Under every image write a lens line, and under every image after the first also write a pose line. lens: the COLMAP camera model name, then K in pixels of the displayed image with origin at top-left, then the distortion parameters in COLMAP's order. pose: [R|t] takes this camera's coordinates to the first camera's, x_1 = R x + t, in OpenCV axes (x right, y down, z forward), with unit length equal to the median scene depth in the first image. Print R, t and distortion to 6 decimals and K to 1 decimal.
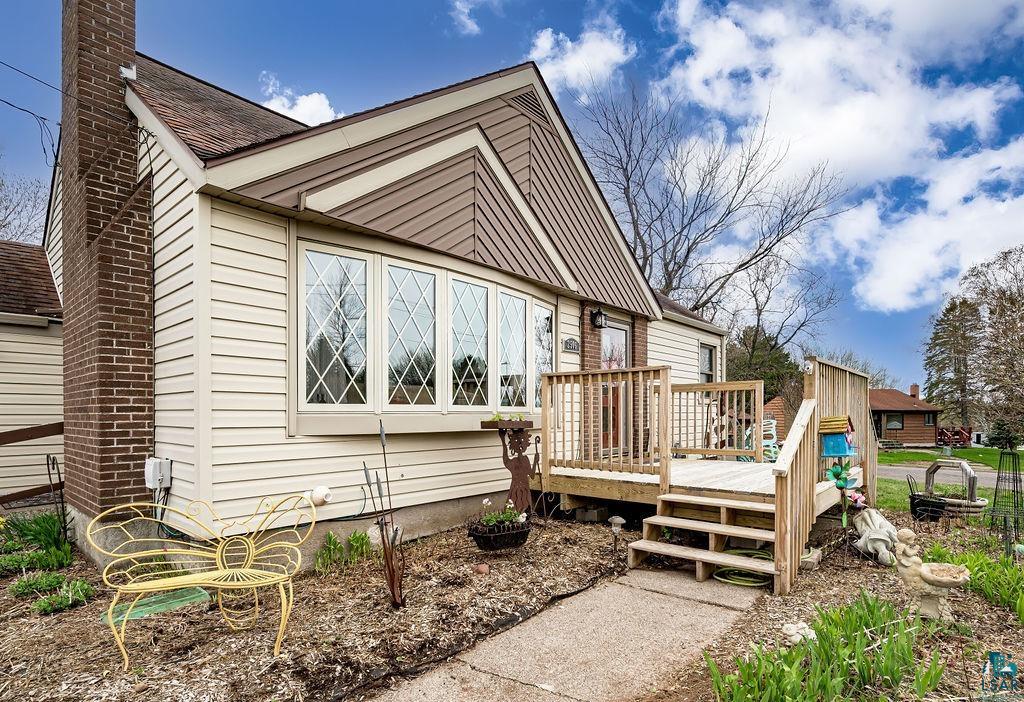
lens RADIAL K [[517.3, 0, 511.9], [0, 517.3, 414.6], [0, 0, 1]] dist [-0.001909, -0.000673]
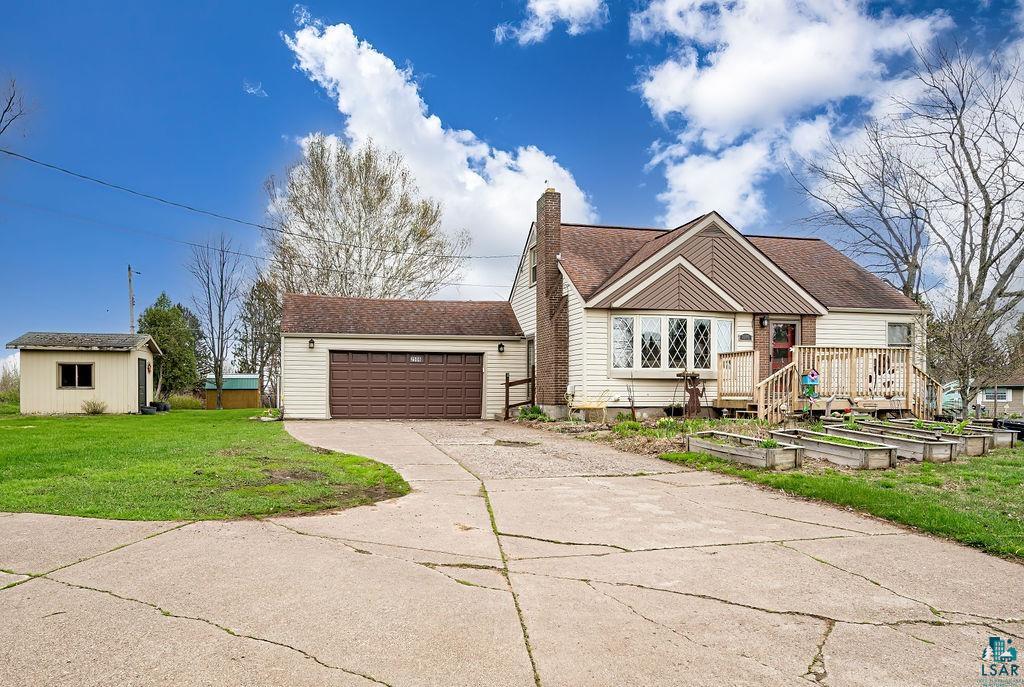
lens RADIAL K [[653.1, 0, 486.4], [0, 653.1, 397.0], [0, 0, 1]] dist [-0.004131, 0.000077]
pose [[0.812856, 0.007287, -0.582419, 1.007687], [-0.003355, 0.999964, 0.007829, 0.099942], [0.582455, -0.004410, 0.812851, -2.087482]]
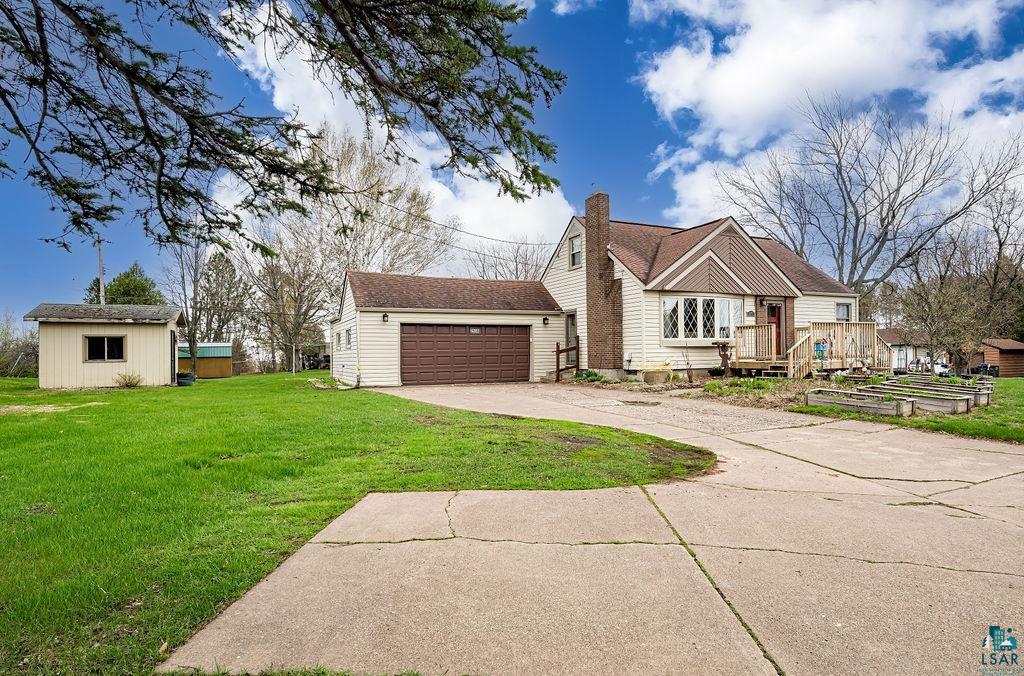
lens RADIAL K [[557.5, 0, 562.6], [0, 557.5, 348.9], [0, 0, 1]] dist [-0.000203, -0.000252]
pose [[0.935666, -0.013466, -0.352629, 0.285349], [0.011728, 0.999906, -0.007064, 0.062730], [0.352691, 0.002473, 0.935737, -2.507449]]
